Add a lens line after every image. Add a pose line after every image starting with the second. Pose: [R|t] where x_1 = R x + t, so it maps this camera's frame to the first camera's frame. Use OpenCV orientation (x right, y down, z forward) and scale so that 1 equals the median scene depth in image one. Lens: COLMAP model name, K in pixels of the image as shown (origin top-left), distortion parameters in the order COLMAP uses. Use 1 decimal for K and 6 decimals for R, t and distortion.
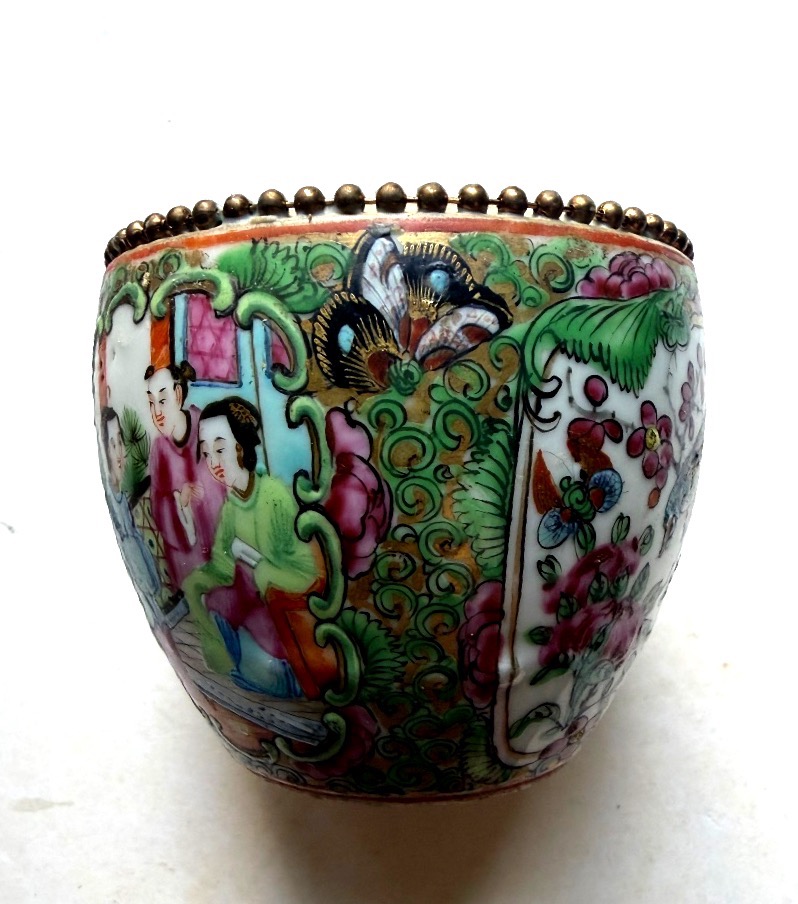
lens RADIAL K [[853.1, 0, 399.1], [0, 853.1, 506.8], [0, 0, 1]] dist [0.005736, 0.003523]
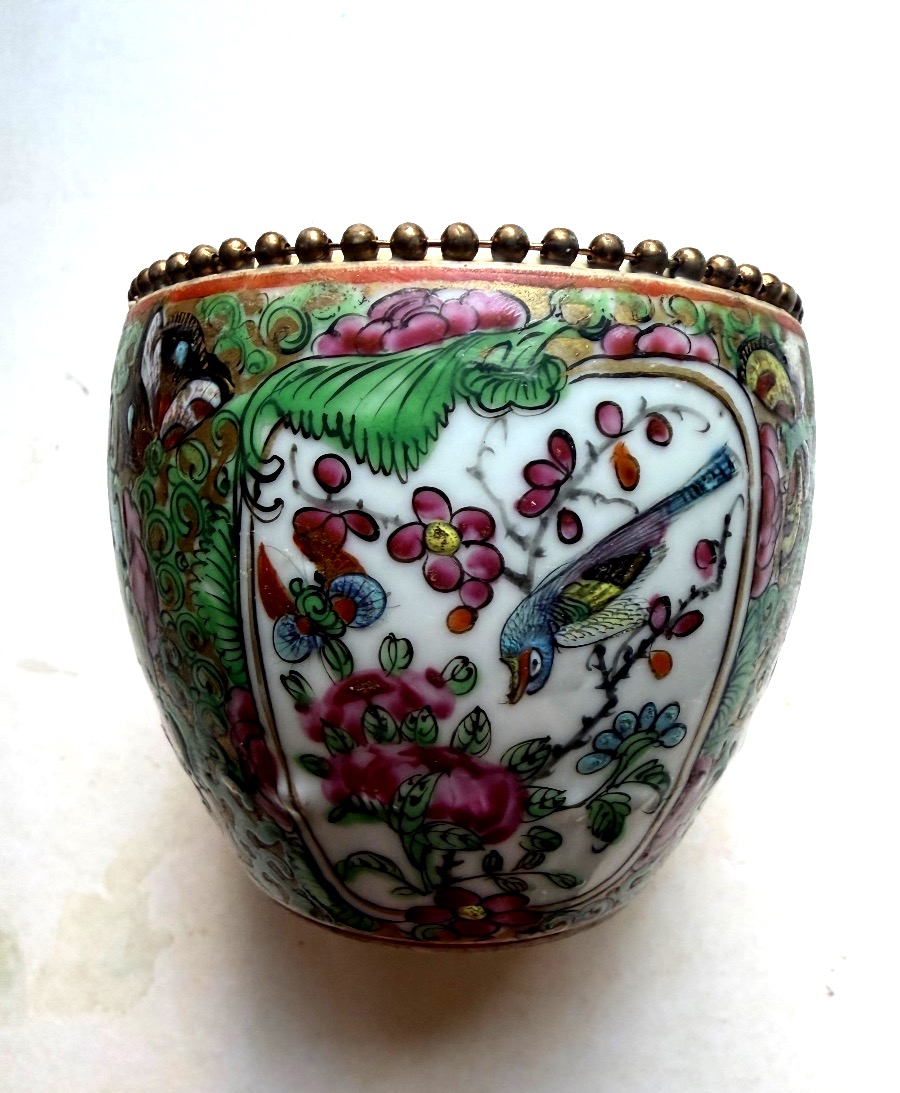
lens RADIAL K [[855.4, 0, 450.0], [0, 855.4, 546.5], [0, 0, 1]] dist [0.000647, -0.000038]
pose [[0.726529, 0.078987, -0.682580, 0.868571], [-0.081592, 0.996260, 0.028440, -0.102127], [0.682274, 0.035030, 0.730257, 0.509172]]
